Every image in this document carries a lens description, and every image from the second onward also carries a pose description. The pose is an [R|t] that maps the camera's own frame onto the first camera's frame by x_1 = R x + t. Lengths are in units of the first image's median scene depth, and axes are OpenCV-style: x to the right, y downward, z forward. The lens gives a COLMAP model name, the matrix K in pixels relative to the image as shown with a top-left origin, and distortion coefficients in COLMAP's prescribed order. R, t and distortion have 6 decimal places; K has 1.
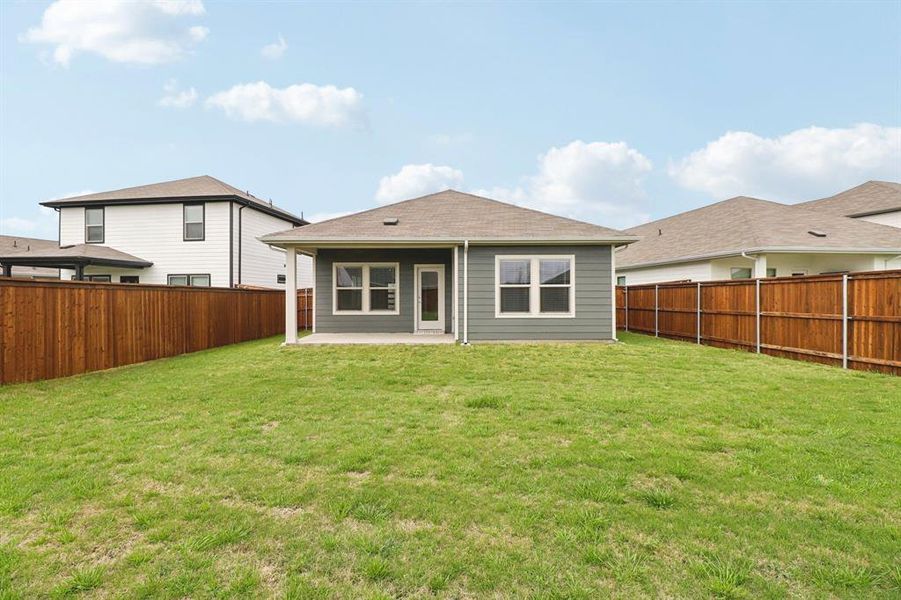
lens RADIAL K [[416.4, 0, 463.8], [0, 416.4, 295.8], [0, 0, 1]] dist [-0.030308, -0.000024]
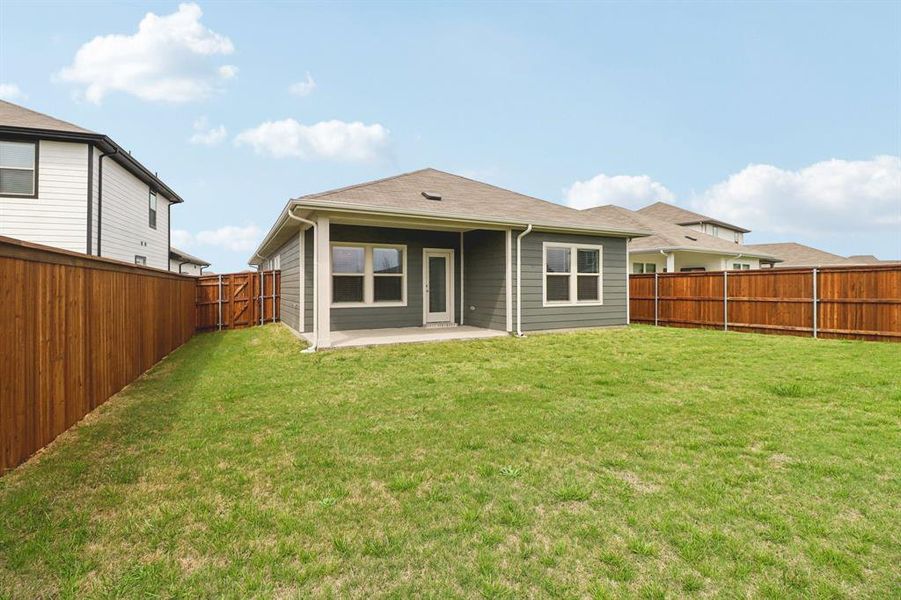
lens RADIAL K [[411.8, 0, 450.0], [0, 411.8, 277.8], [0, 0, 1]] dist [-0.031633, -0.000249]
pose [[0.894269, 0.009869, 0.447421, -0.543608], [-0.001774, 0.999827, -0.018507, 0.003594], [-0.447527, 0.015757, 0.894132, 0.246012]]
